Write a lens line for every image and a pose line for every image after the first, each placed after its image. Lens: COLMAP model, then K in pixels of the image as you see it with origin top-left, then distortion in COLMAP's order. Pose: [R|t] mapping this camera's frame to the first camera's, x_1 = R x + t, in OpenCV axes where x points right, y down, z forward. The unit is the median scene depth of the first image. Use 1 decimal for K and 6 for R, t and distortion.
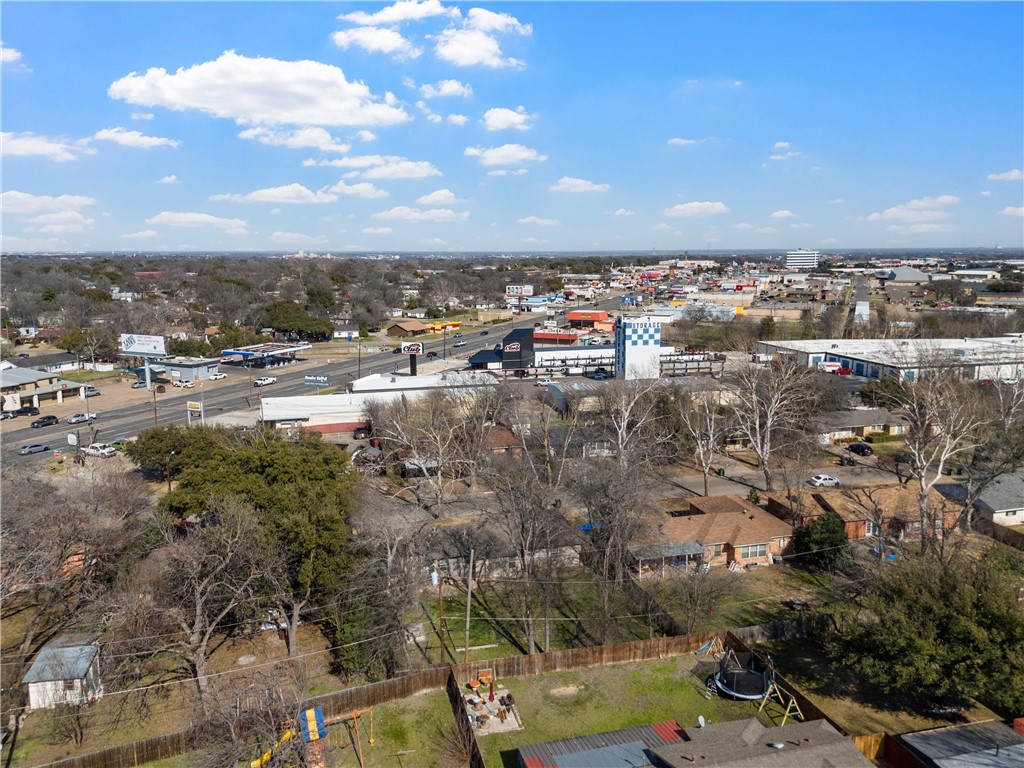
lens RADIAL K [[788.8, 0, 518.6], [0, 788.8, 381.7], [0, 0, 1]] dist [0.059917, -0.037742]
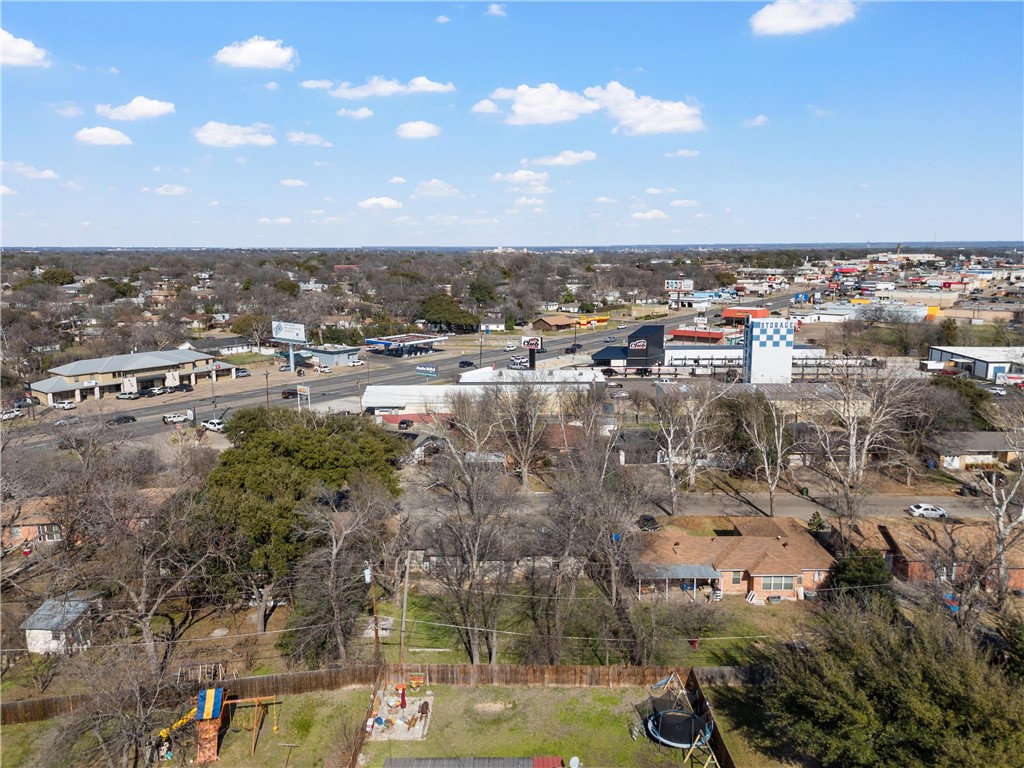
lens RADIAL K [[788.8, 0, 514.0], [0, 788.8, 390.2], [0, 0, 1]] dist [0.059917, -0.037742]
pose [[0.965378, 0.046721, -0.256635, 0.137034], [-0.042123, 0.998839, 0.023388, -0.006067], [0.257430, -0.011768, 0.966225, 0.040031]]
